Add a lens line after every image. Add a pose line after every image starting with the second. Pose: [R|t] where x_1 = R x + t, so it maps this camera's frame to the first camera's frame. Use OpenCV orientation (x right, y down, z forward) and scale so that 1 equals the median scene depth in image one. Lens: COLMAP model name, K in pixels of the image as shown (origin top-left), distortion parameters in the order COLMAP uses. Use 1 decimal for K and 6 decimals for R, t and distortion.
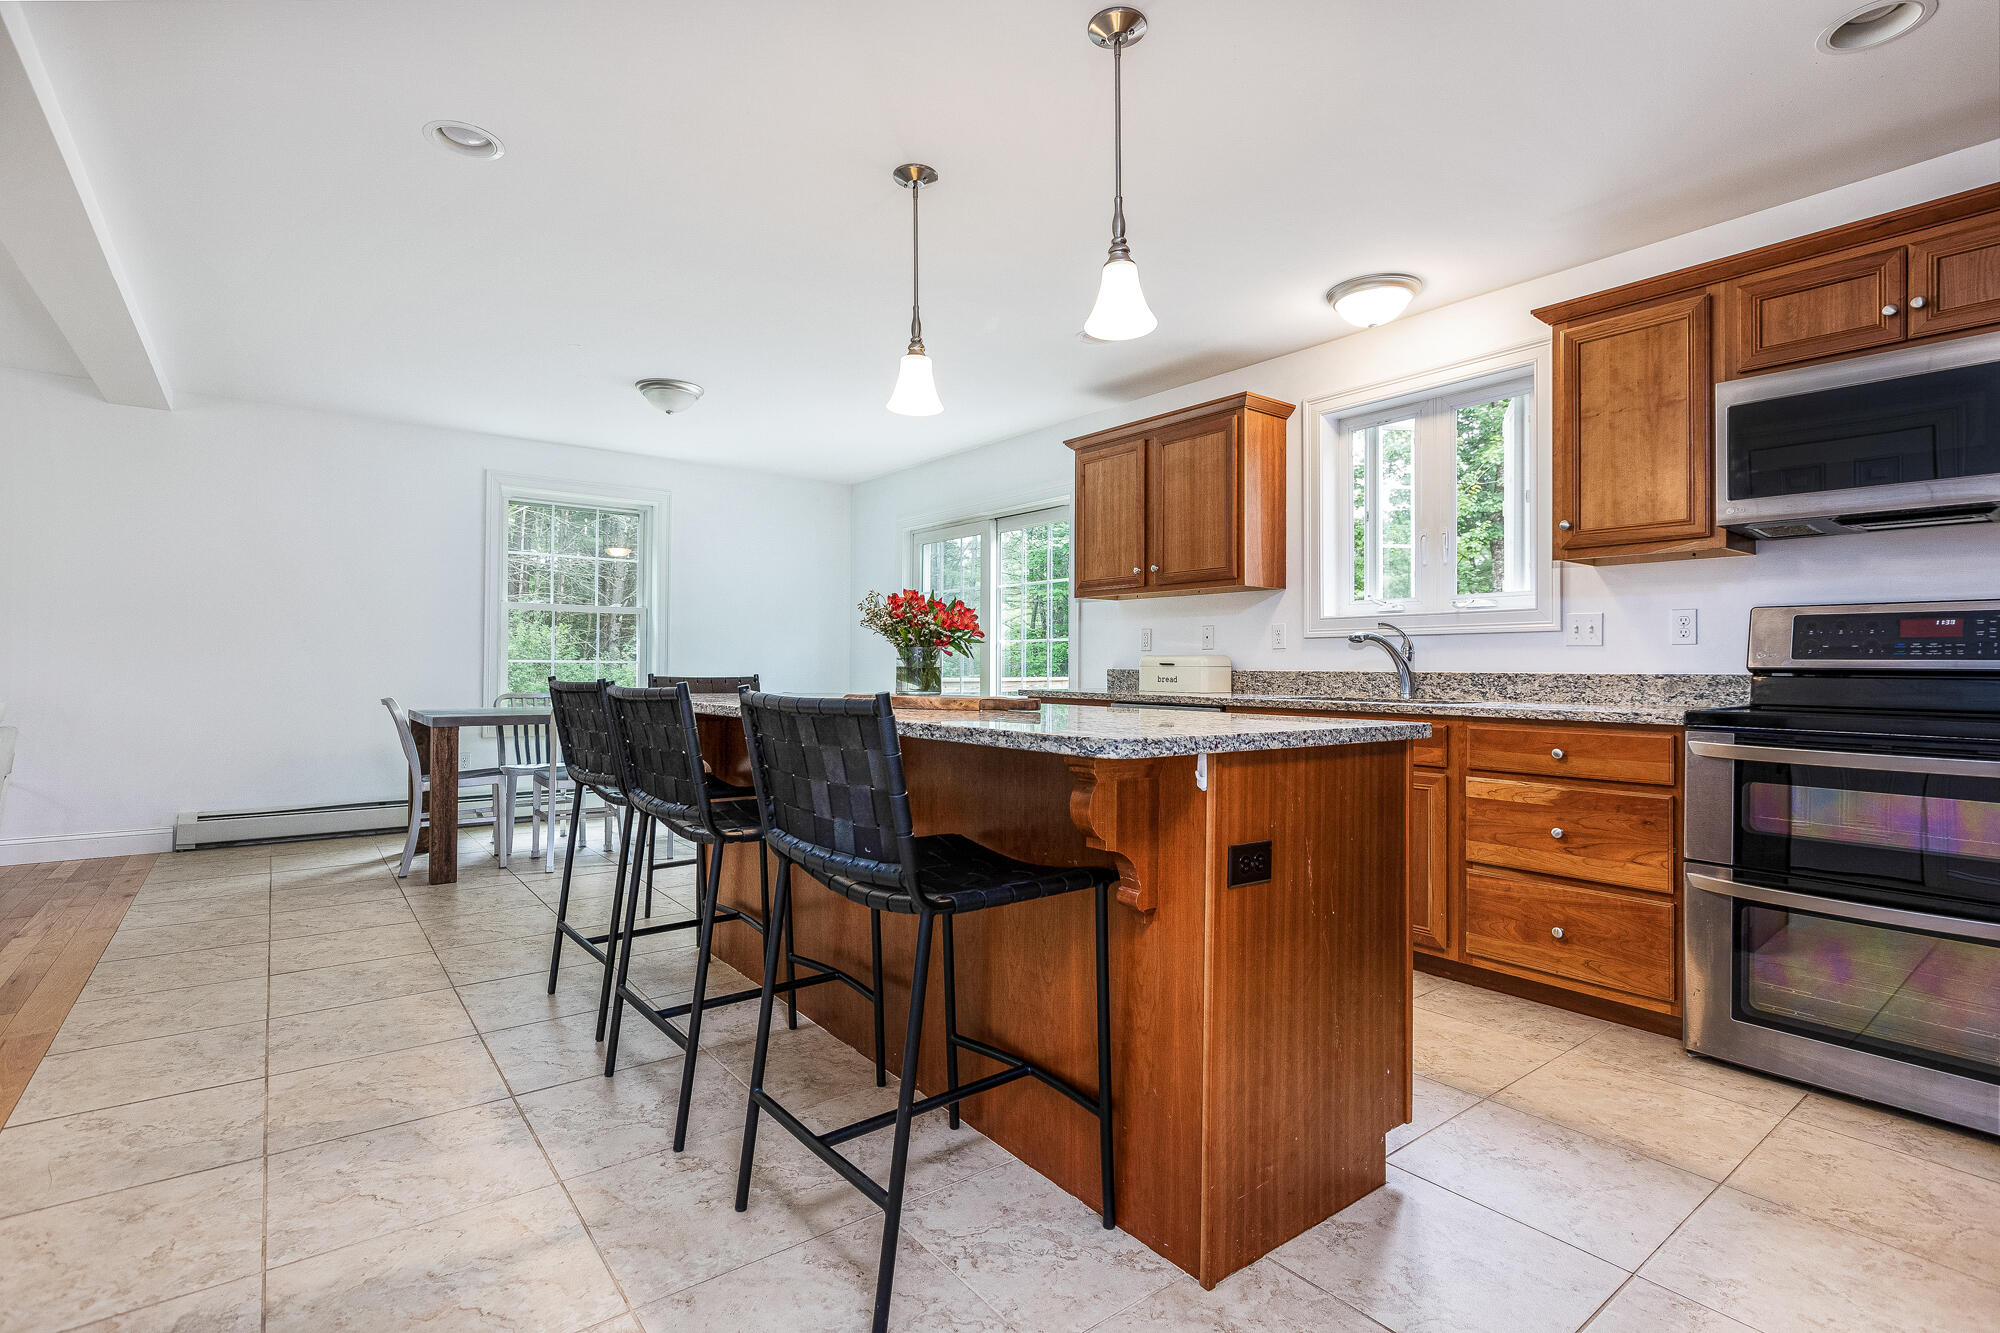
lens RADIAL K [[935.5, 0, 1000.0], [0, 935.5, 666.5], [0, 0, 1]] dist [-0.001773, -0.000347]
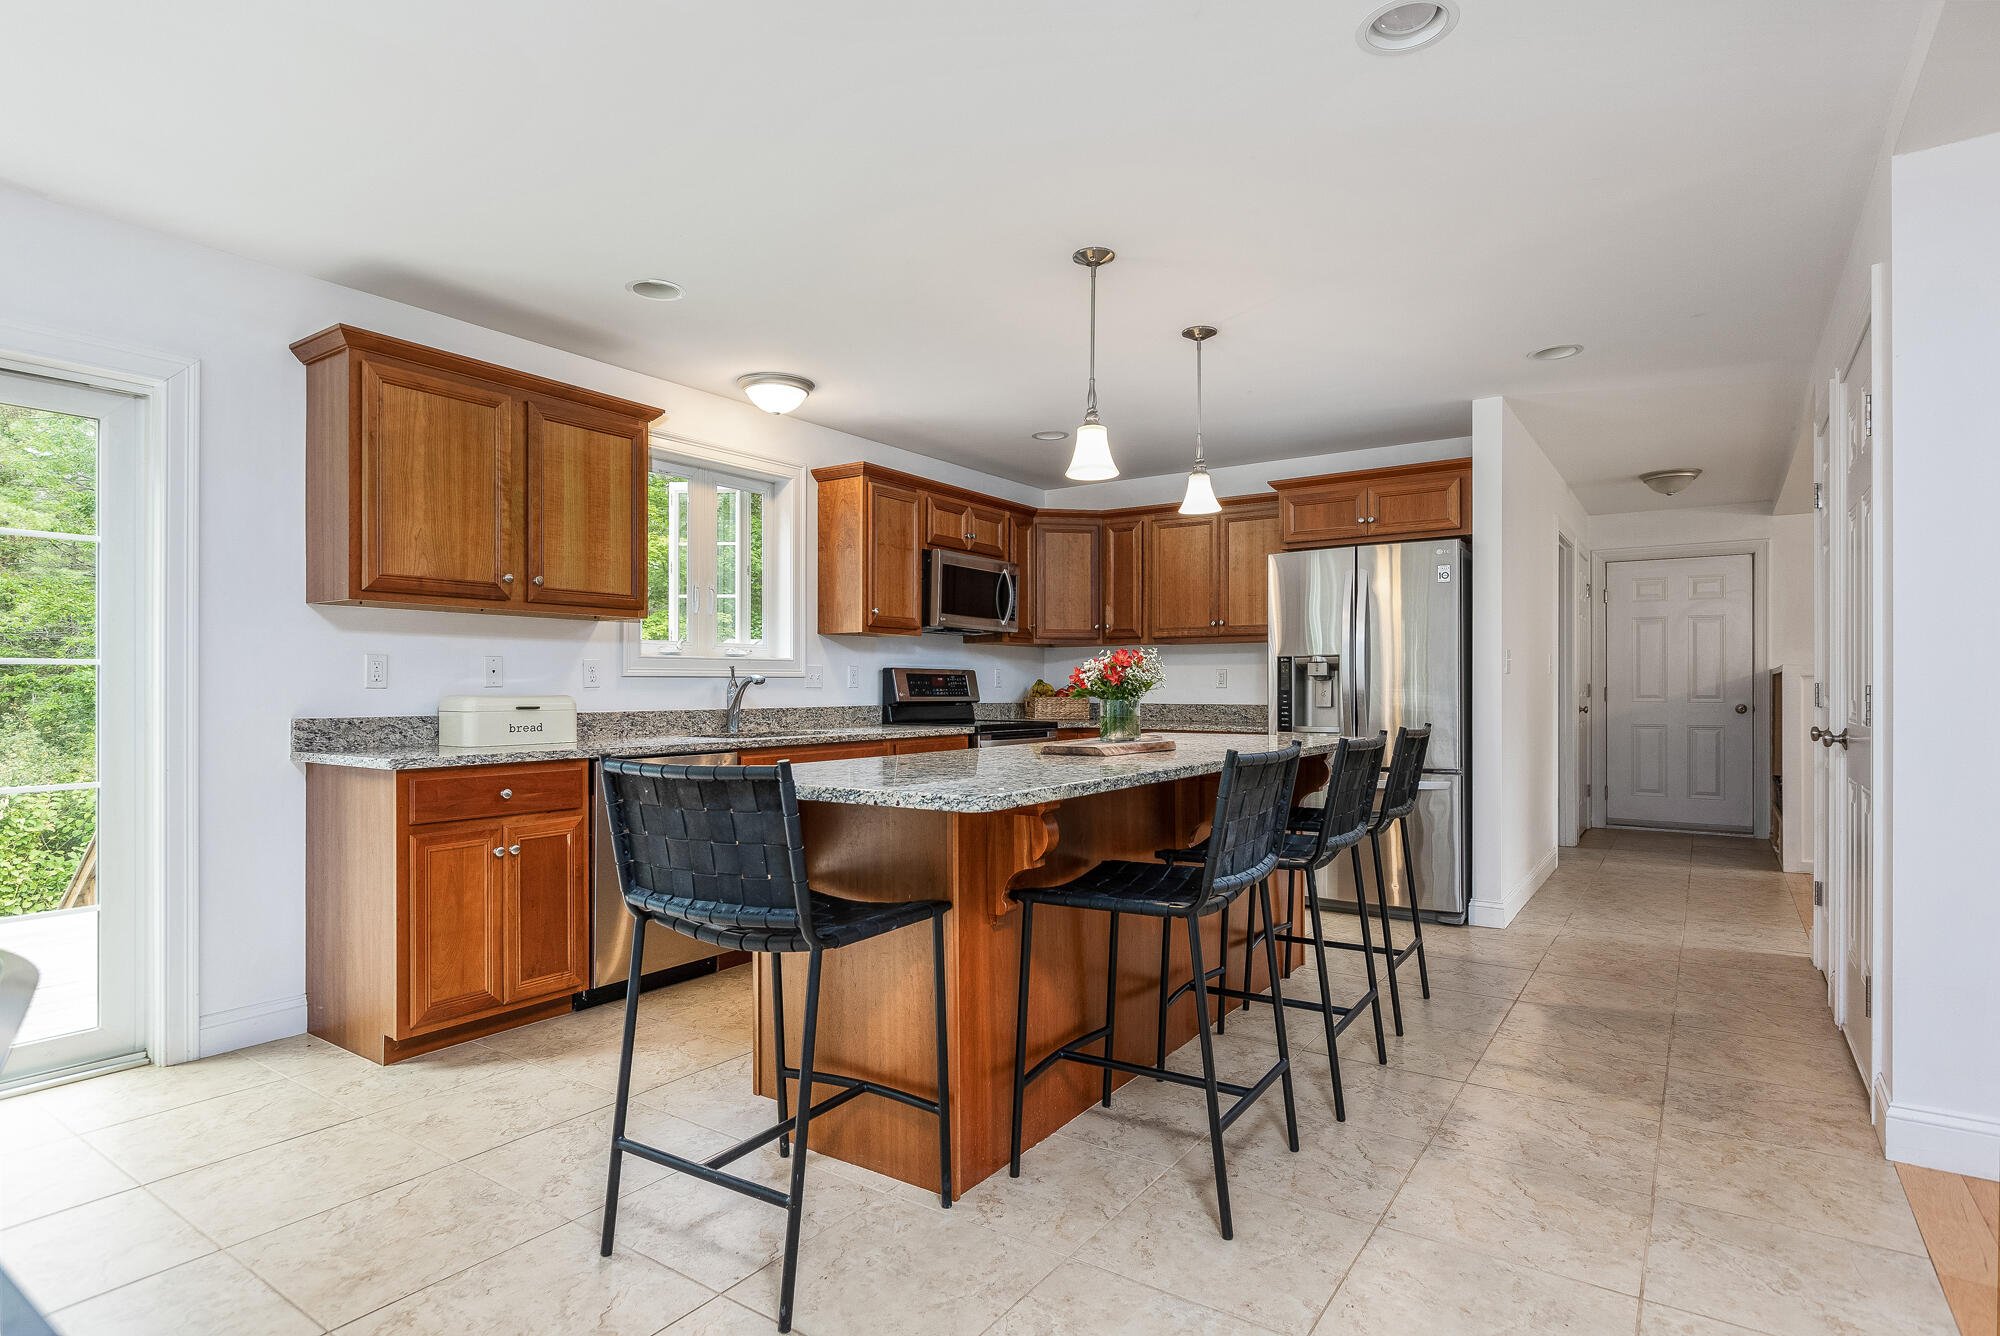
lens RADIAL K [[1033.2, 0, 993.8], [0, 1033.2, 687.1], [0, 0, 1]] dist [0.022371, 0.000400]
pose [[-0.300663, -0.008861, 0.953689, -1.184944], [-0.004741, 0.999958, 0.007796, -0.044359], [-0.953719, -0.002177, -0.300692, 1.451666]]
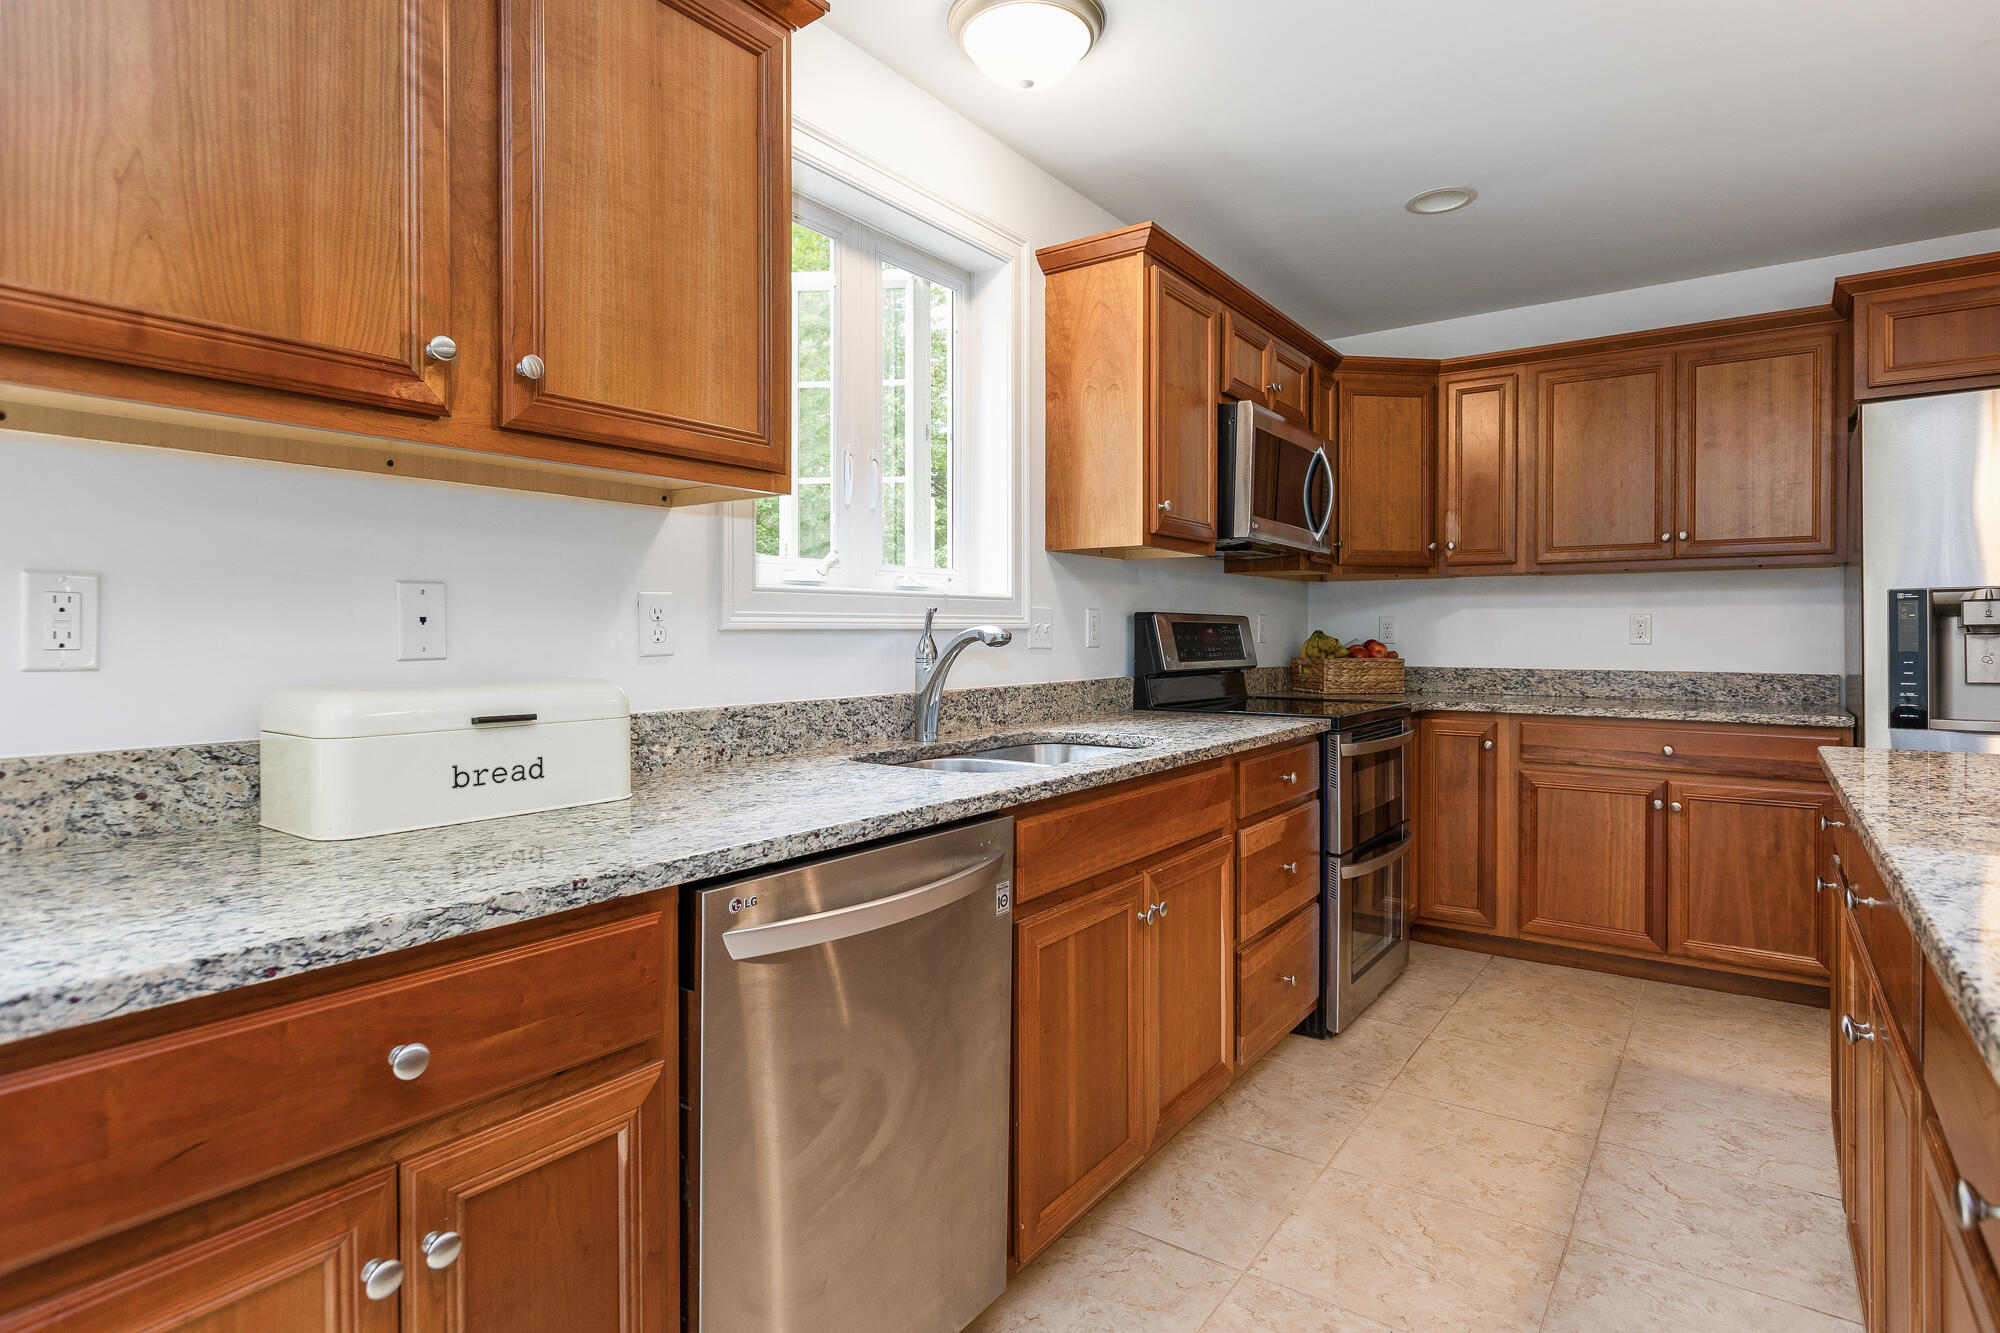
lens RADIAL K [[1043.4, 0, 1001.4], [0, 1043.4, 639.3], [0, 0, 1]] dist [0.011747, -0.000595]
pose [[-0.292009, -0.013560, 0.956319, -0.262325], [-0.003557, 0.999908, 0.013092, -0.049799], [-0.956409, 0.000422, -0.292030, 1.542257]]
